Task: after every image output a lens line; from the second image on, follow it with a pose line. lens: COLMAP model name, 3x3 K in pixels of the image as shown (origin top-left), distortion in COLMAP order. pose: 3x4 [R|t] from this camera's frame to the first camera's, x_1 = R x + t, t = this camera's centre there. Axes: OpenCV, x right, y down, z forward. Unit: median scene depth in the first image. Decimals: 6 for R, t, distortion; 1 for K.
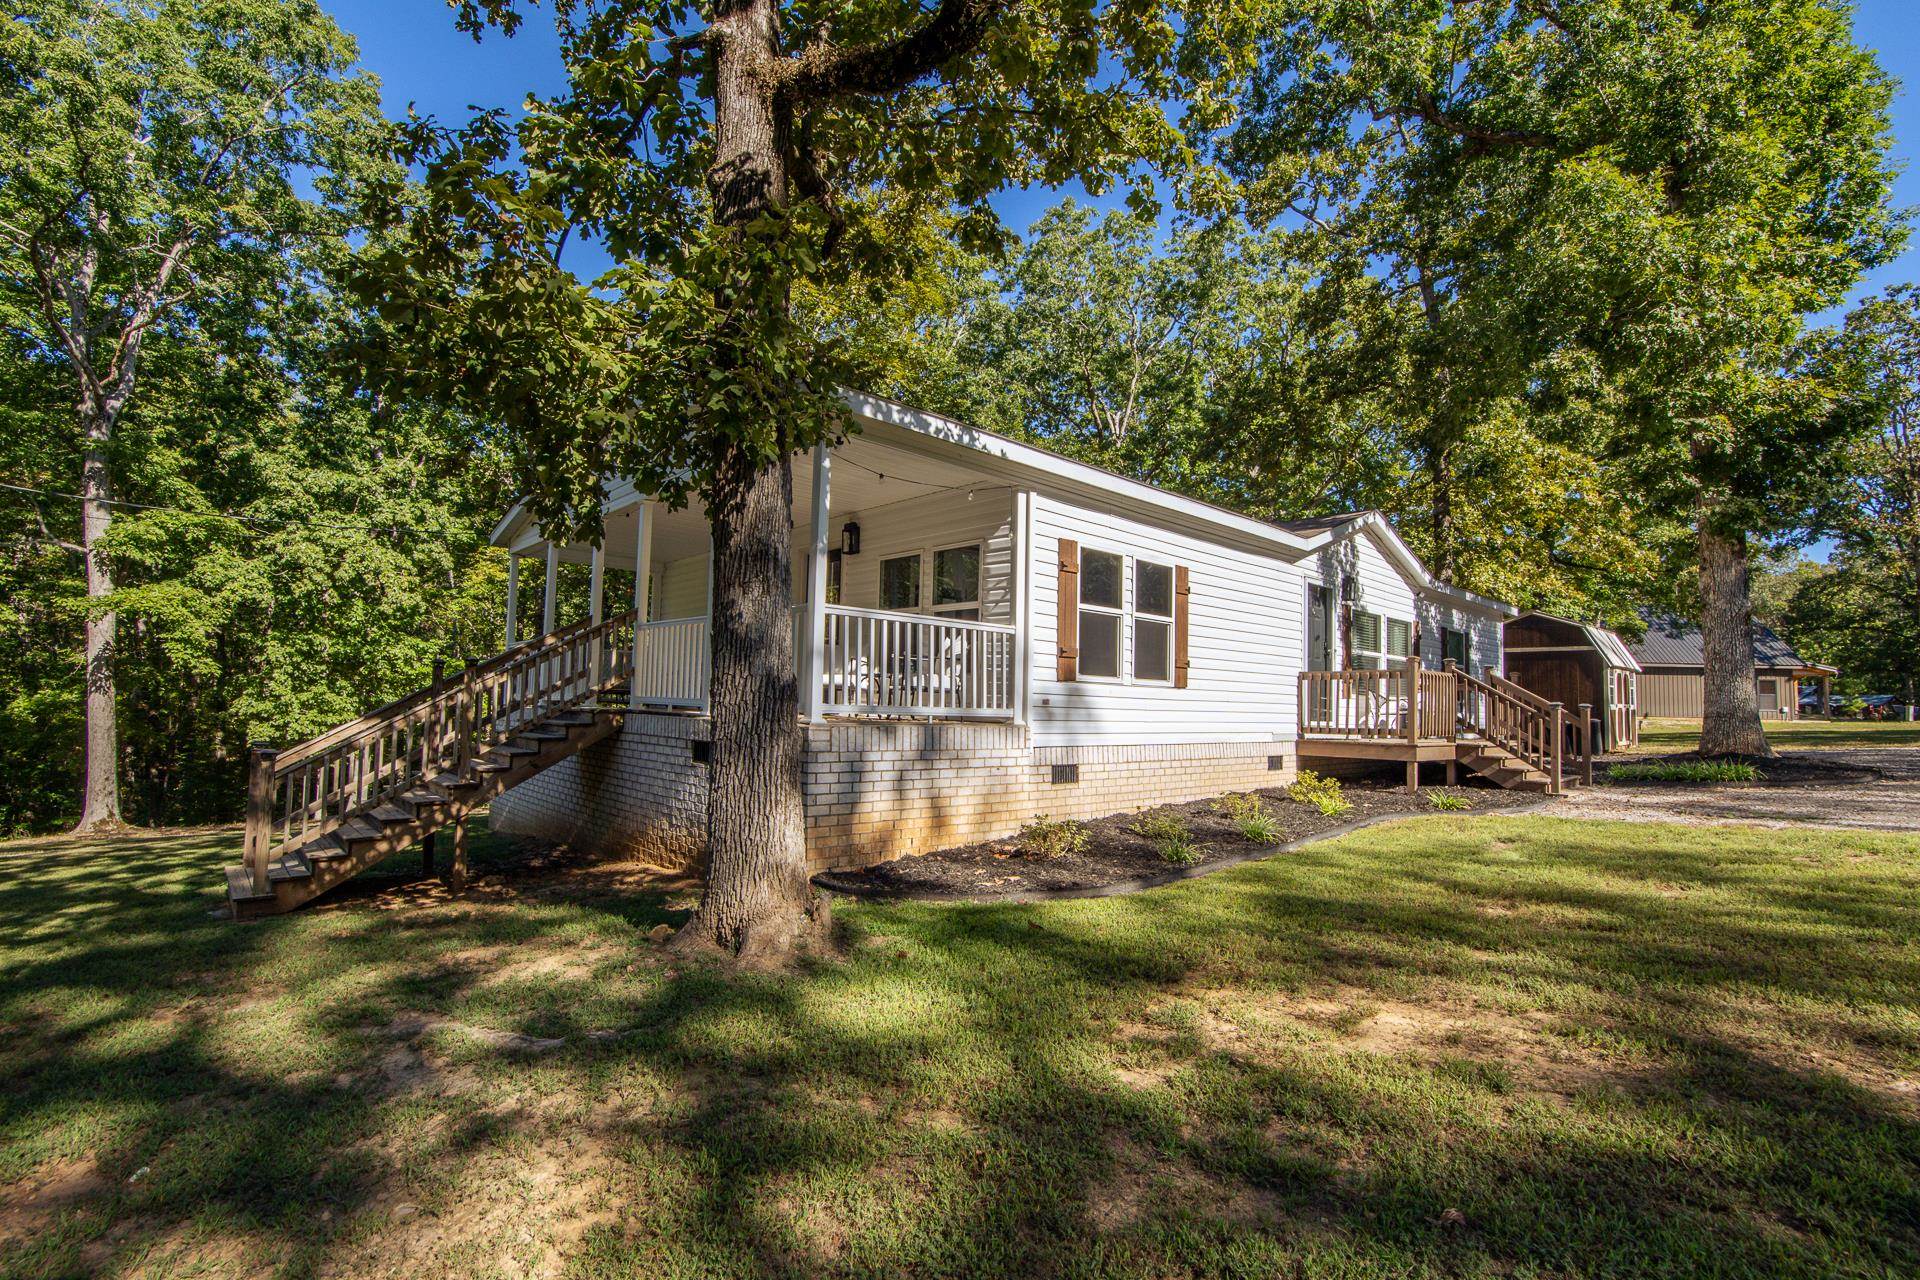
lens RADIAL K [[835.3, 0, 952.1], [0, 835.3, 650.5], [0, 0, 1]] dist [0.006462, -0.000399]
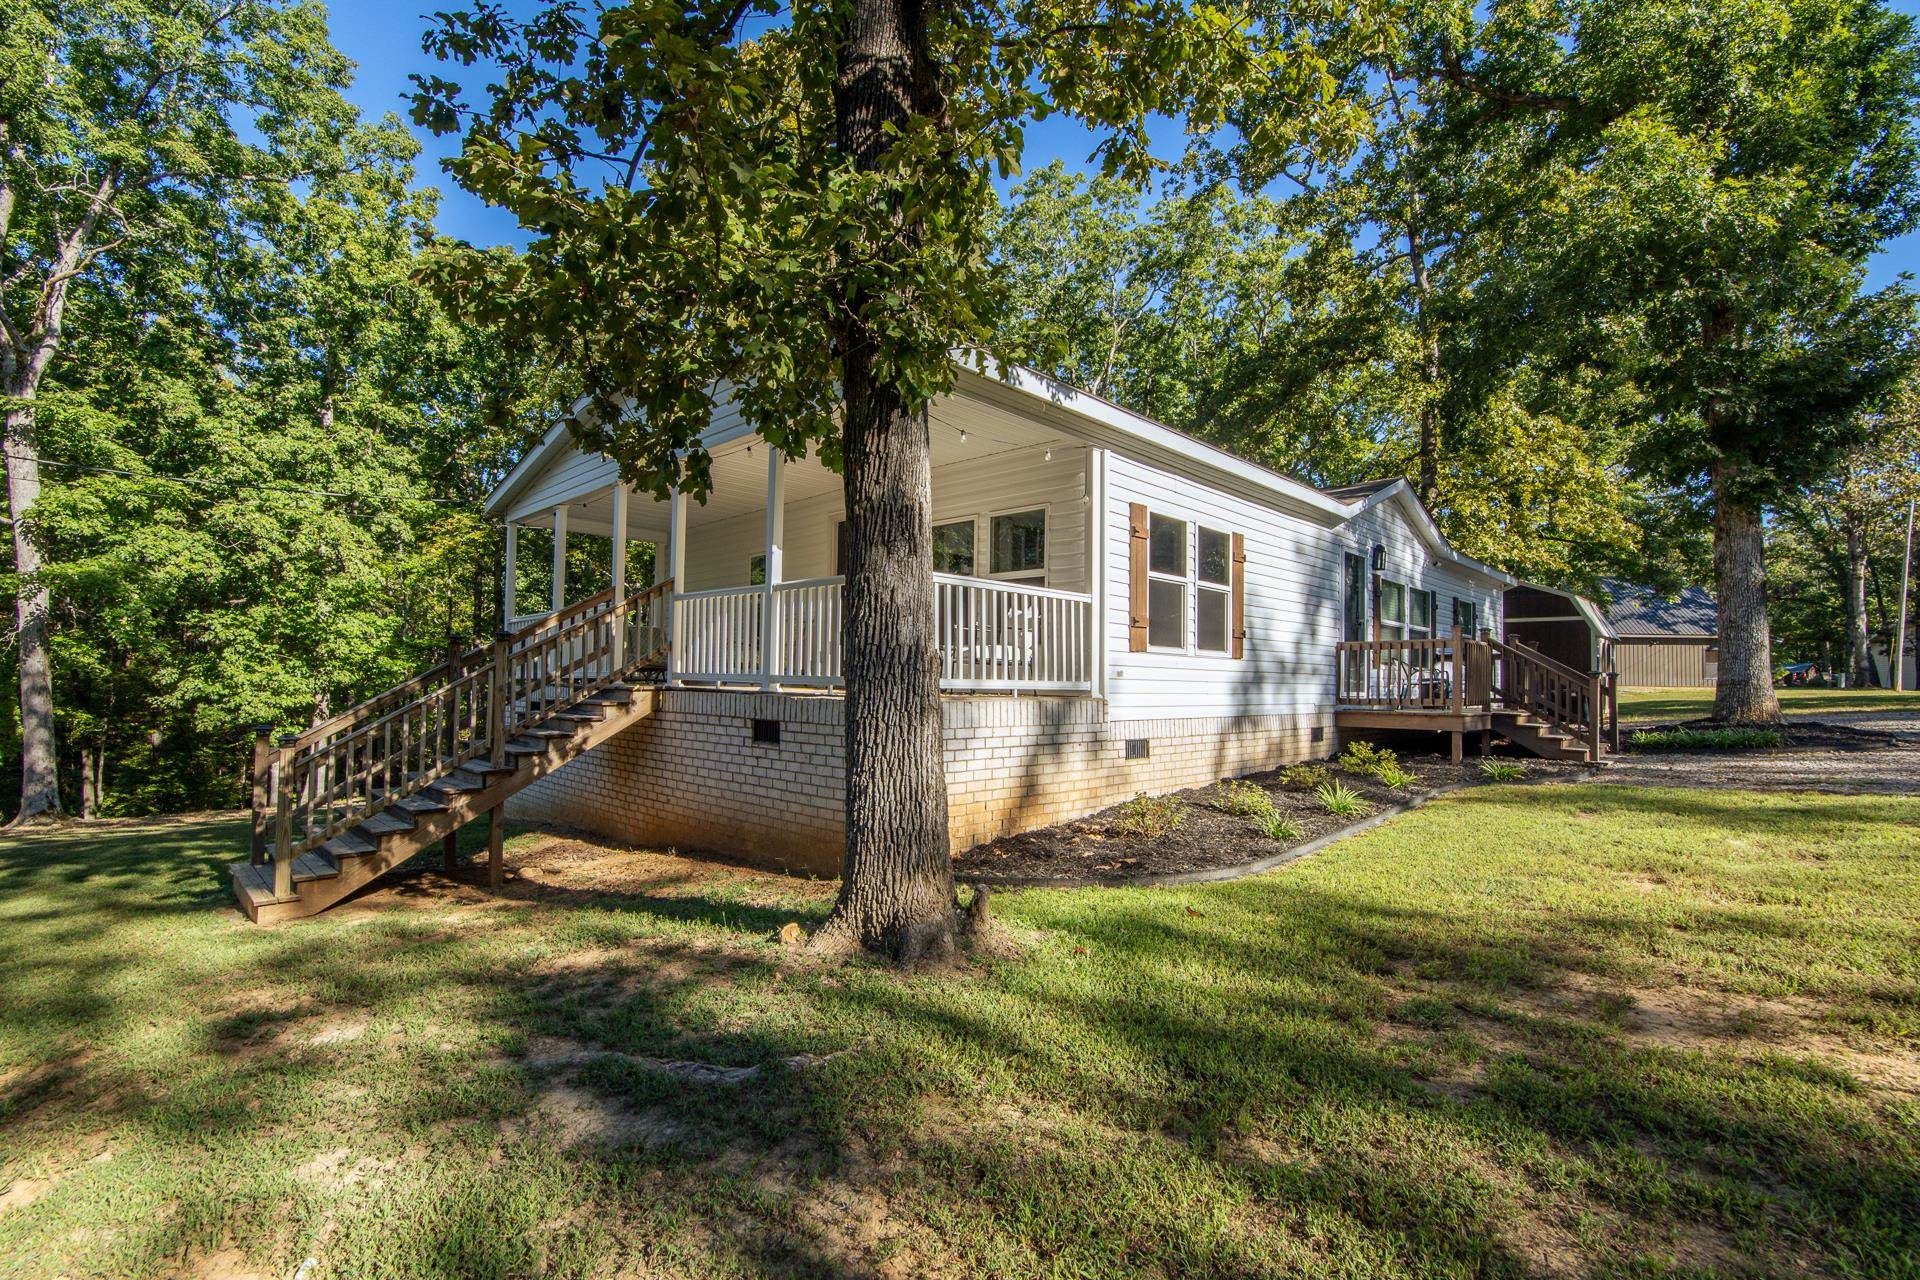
lens RADIAL K [[841.3, 0, 955.8], [0, 841.3, 651.6], [0, 0, 1]] dist [-0.003804, 0.002752]
pose [[0.998641, -0.007272, 0.051611, -0.064950], [0.005697, 0.999515, 0.030601, 0.003014], [-0.051808, -0.030266, 0.998198, 0.028804]]
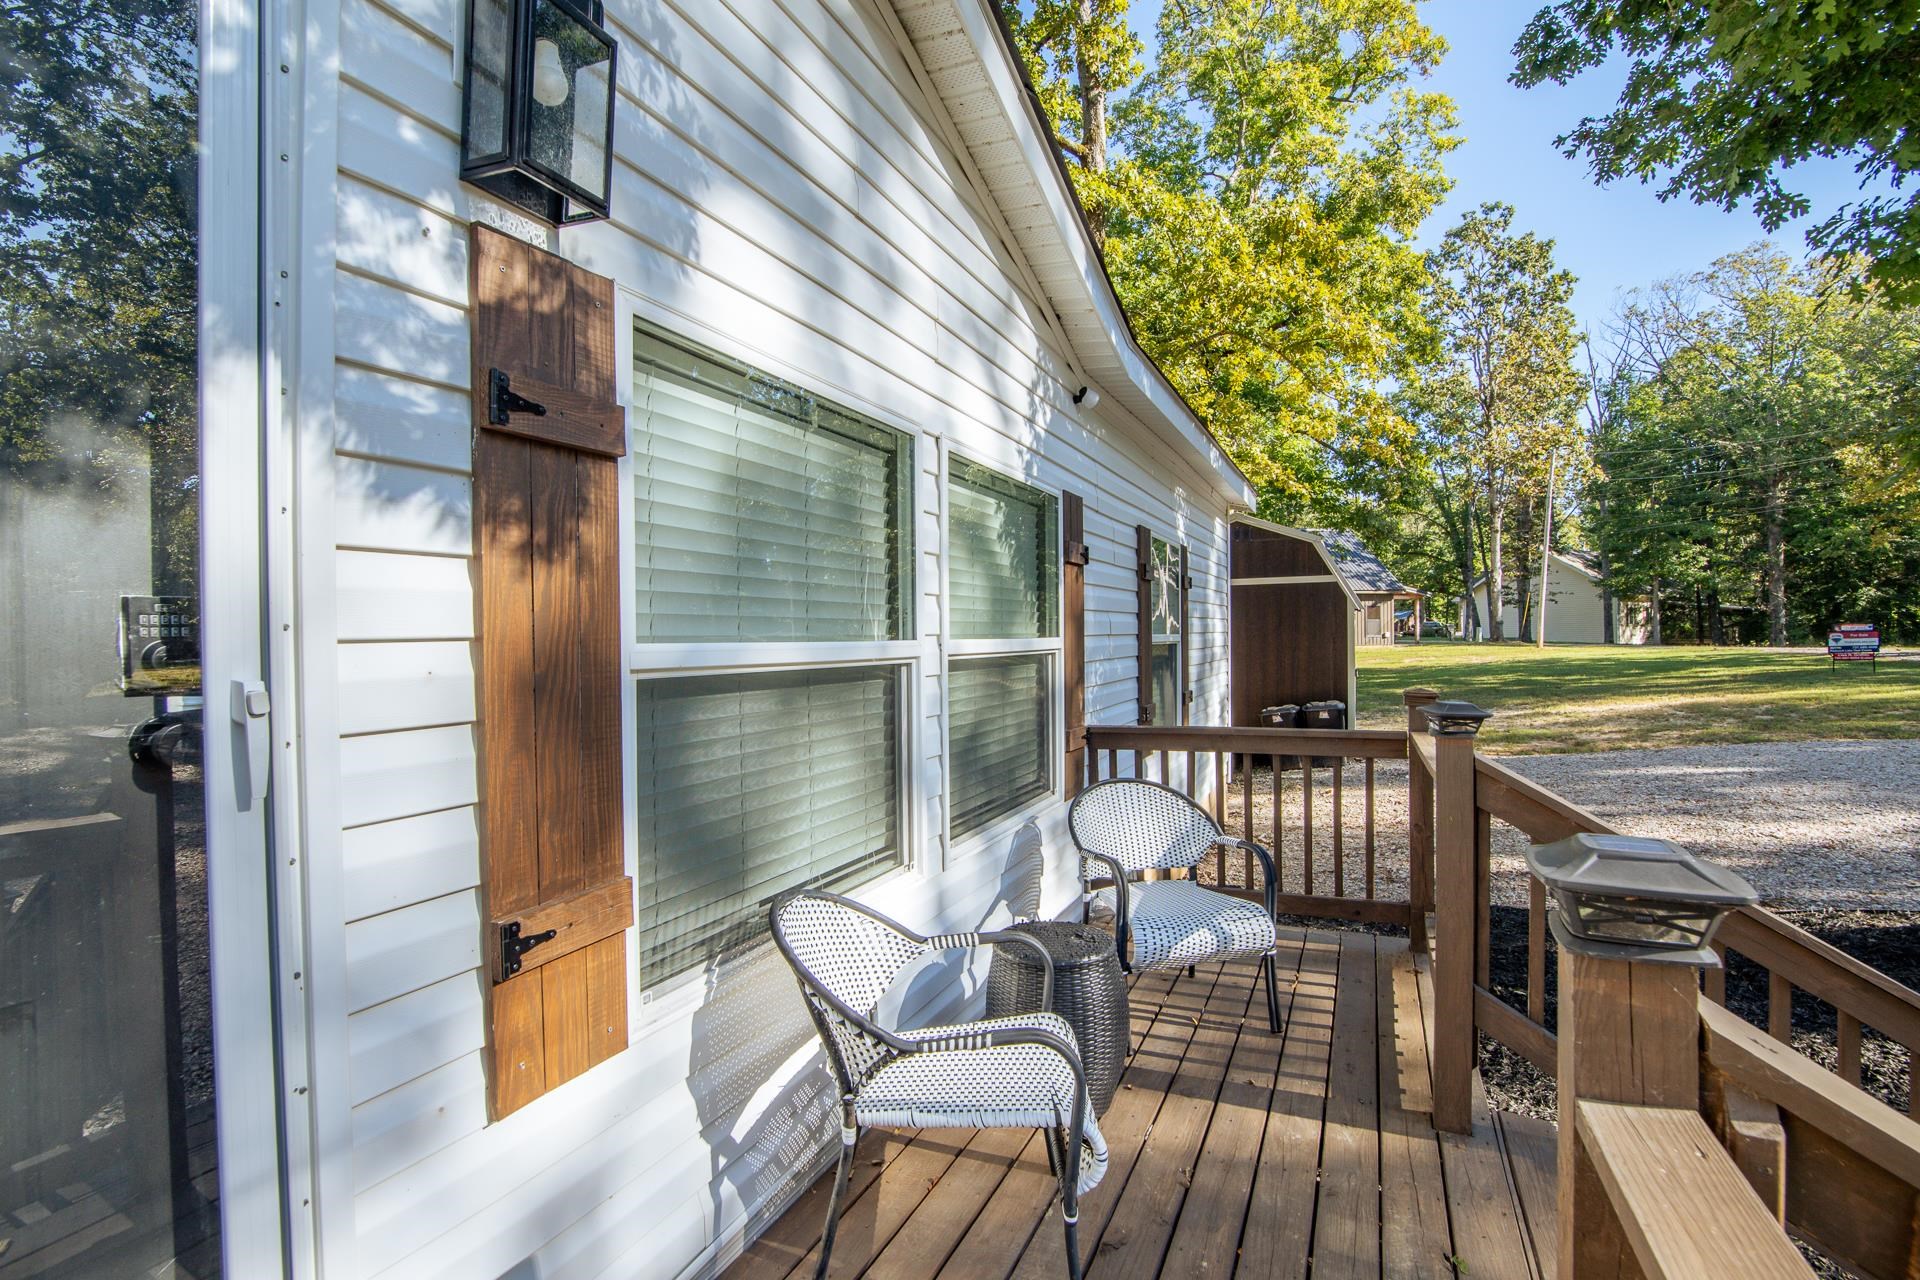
lens RADIAL K [[899.3, 0, 960.0], [0, 899.3, 640.0], [0, 0, 1]] dist [-0.001160, 0.000260]
pose [[0.921998, -0.027376, 0.386225, 0.404013], [-0.002185, 0.997114, 0.075893, -0.010804], [-0.387187, -0.070817, 0.919277, 0.738447]]
